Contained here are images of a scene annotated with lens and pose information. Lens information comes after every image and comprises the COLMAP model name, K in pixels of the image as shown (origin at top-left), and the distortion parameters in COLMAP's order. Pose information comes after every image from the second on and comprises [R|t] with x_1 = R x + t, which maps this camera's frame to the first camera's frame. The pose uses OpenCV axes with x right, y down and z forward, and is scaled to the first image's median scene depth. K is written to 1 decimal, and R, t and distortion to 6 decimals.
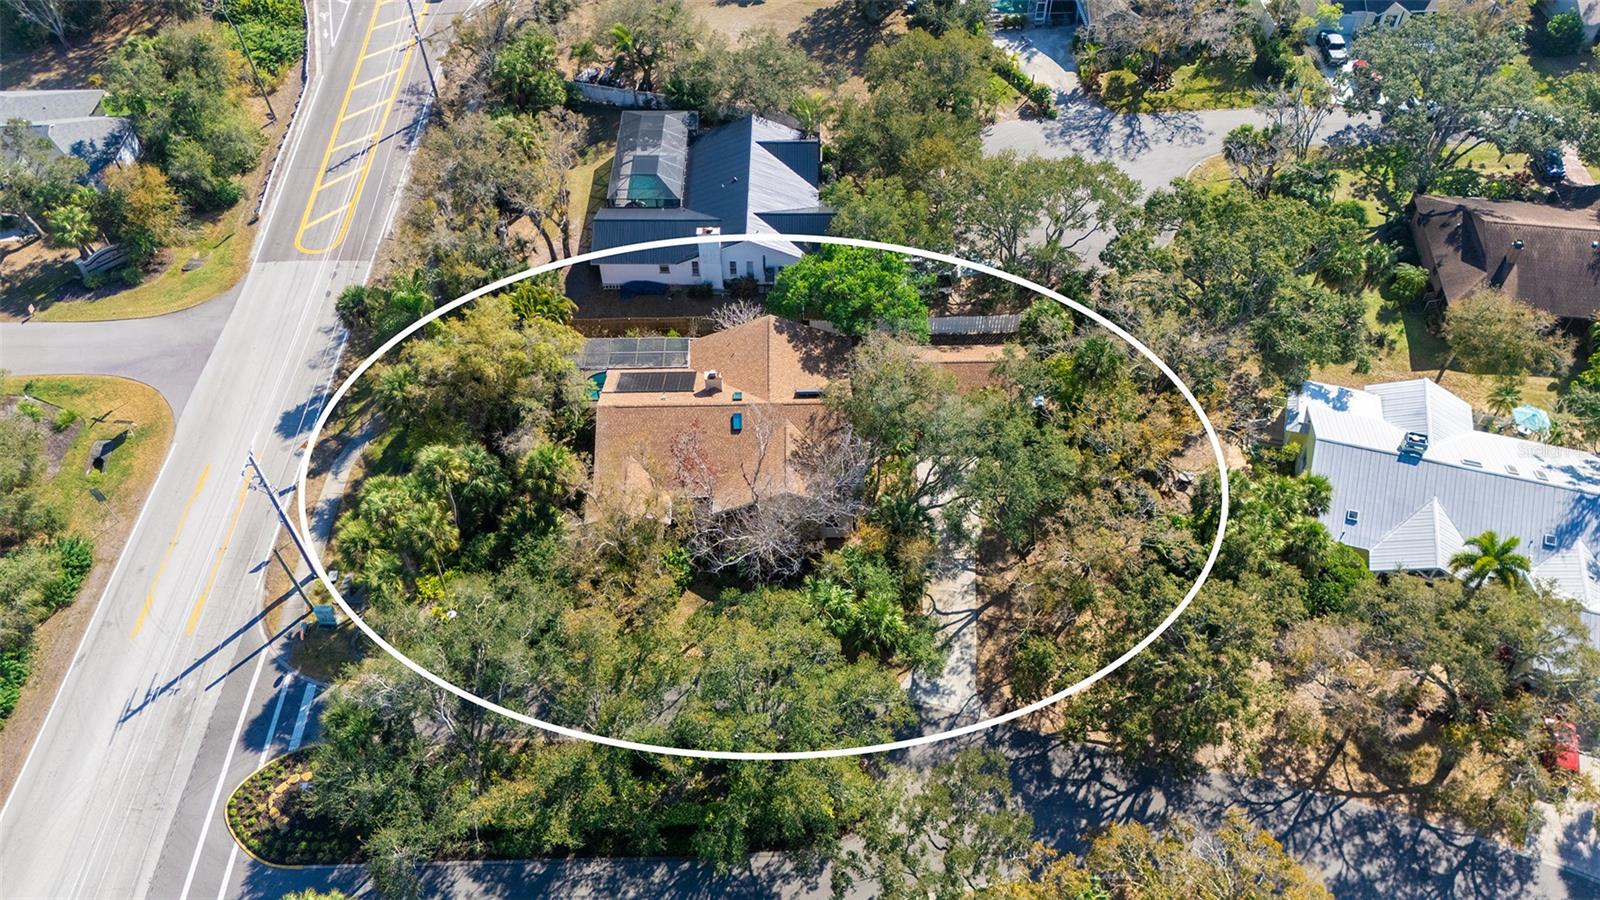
lens RADIAL K [[1167.6, 0, 800.0], [0, 1167.6, 450.0], [0, 0, 1]] dist [0.084589, -0.082606]
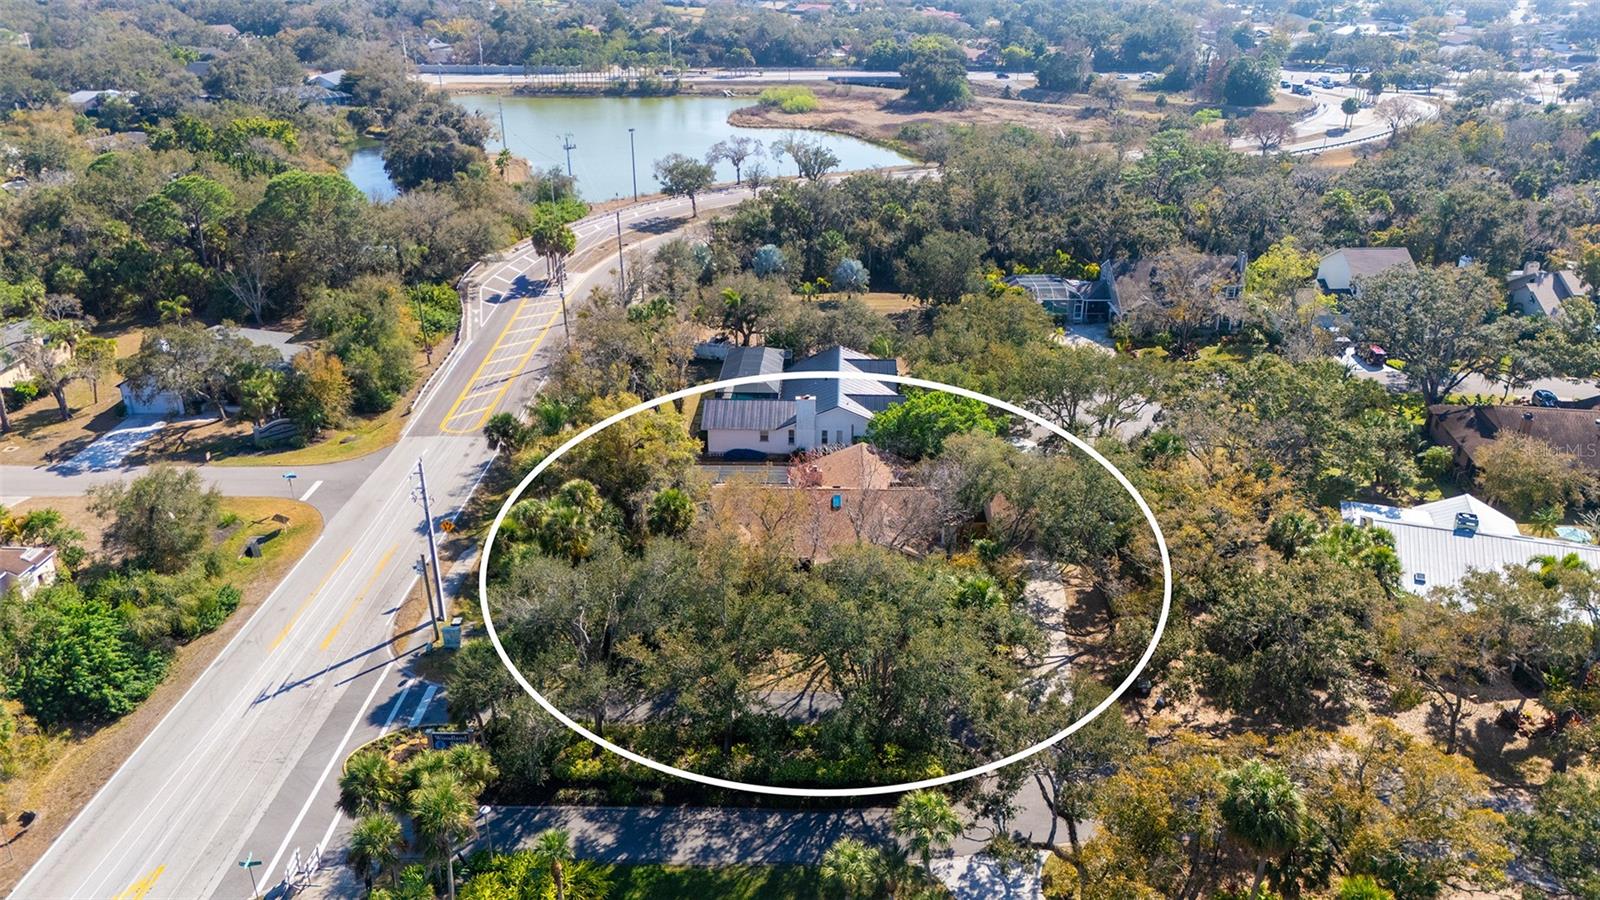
lens RADIAL K [[1172.0, 0, 800.0], [0, 1172.0, 450.0], [0, 0, 1]] dist [0.071232, -0.076813]
pose [[0.999408, 0.021176, -0.027114, -0.062770], [-0.030616, 0.906913, -0.420204, 0.409259], [0.015692, 0.420785, 0.907025, -0.022855]]
